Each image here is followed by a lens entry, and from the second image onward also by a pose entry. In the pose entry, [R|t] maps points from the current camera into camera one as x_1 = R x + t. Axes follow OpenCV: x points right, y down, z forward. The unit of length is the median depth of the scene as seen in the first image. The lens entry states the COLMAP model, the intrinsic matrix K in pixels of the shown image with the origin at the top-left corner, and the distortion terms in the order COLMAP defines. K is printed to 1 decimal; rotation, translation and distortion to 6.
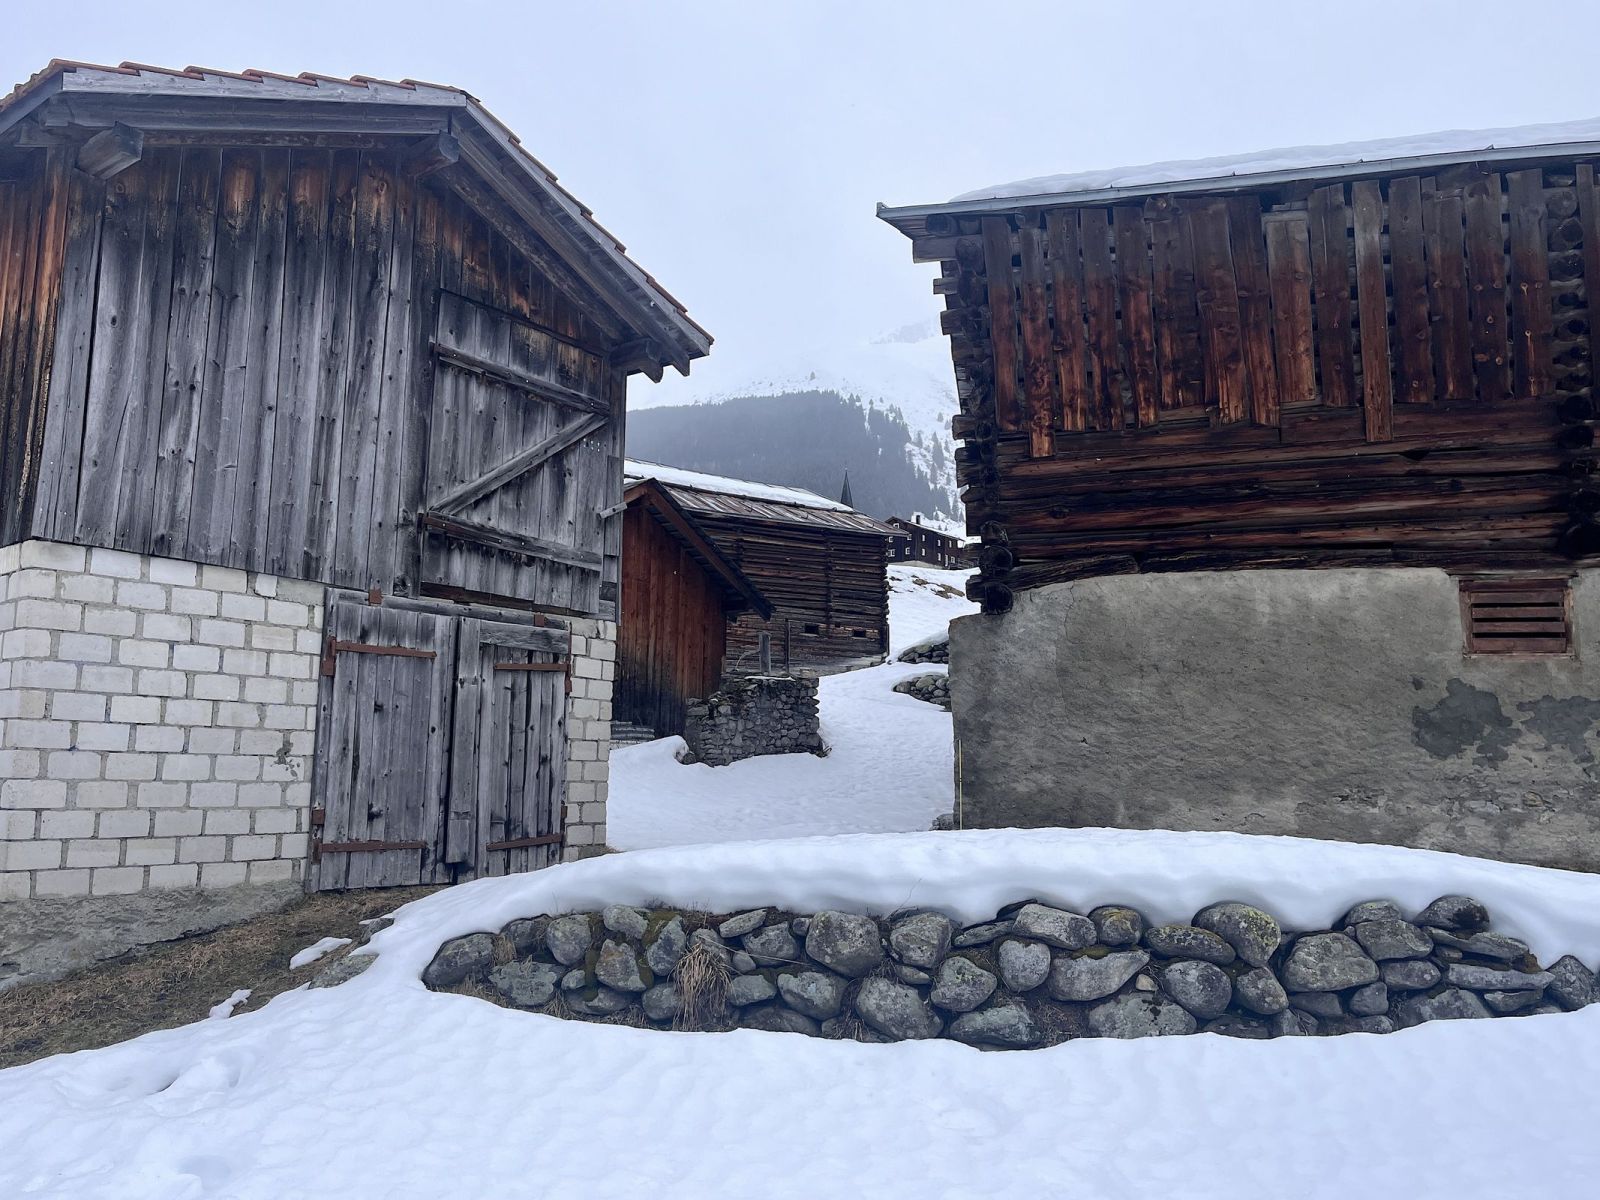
lens RADIAL K [[1246.8, 0, 800.0], [0, 1246.8, 600.0], [0, 0, 1]] dist [0.038007, -0.004256]
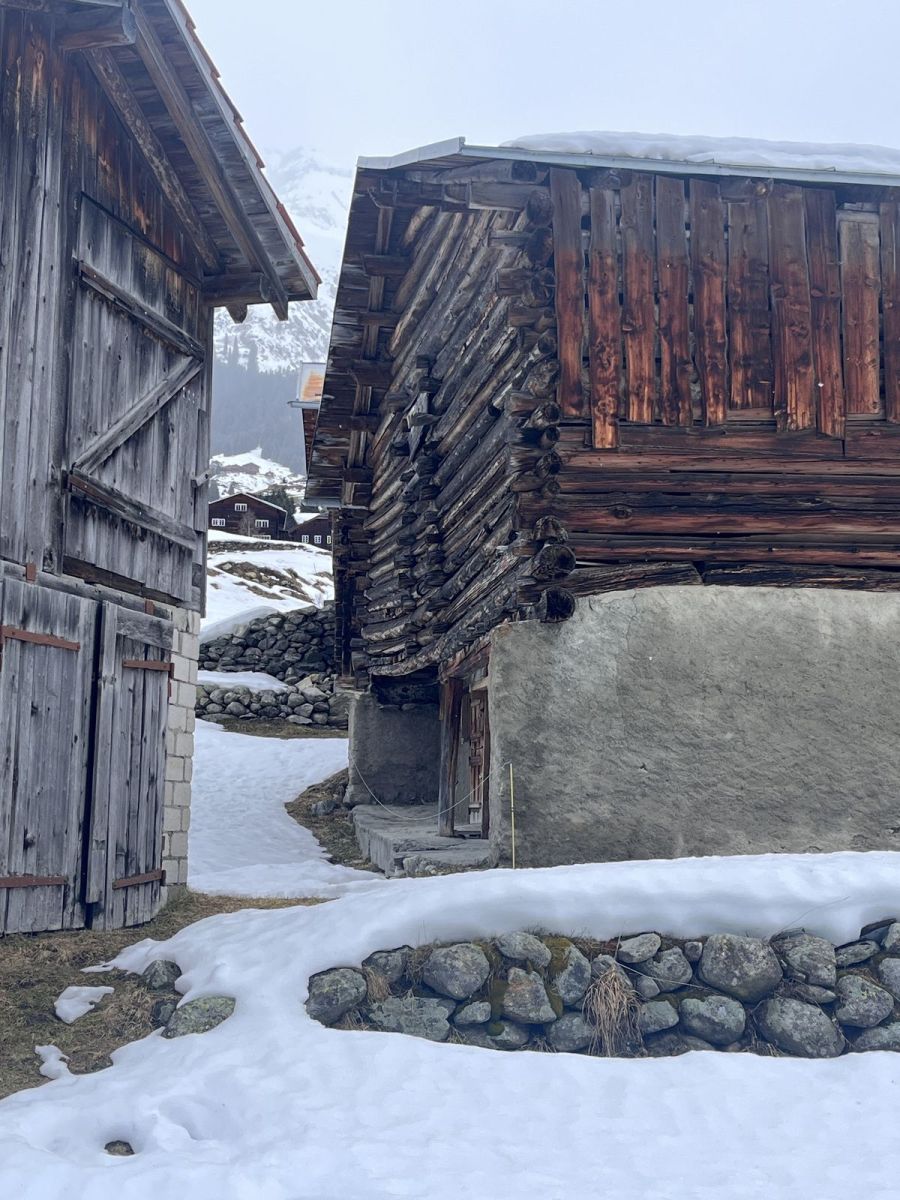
lens RADIAL K [[1641.2, 0, 450.0], [0, 1641.2, 600.0], [0, 0, 1]] dist [0.114104, -0.345236]
pose [[0.933472, 0.051295, 0.354962, -0.343958], [-0.054041, 0.998536, -0.002183, 0.002294], [-0.354555, -0.017144, 0.934878, -0.064126]]
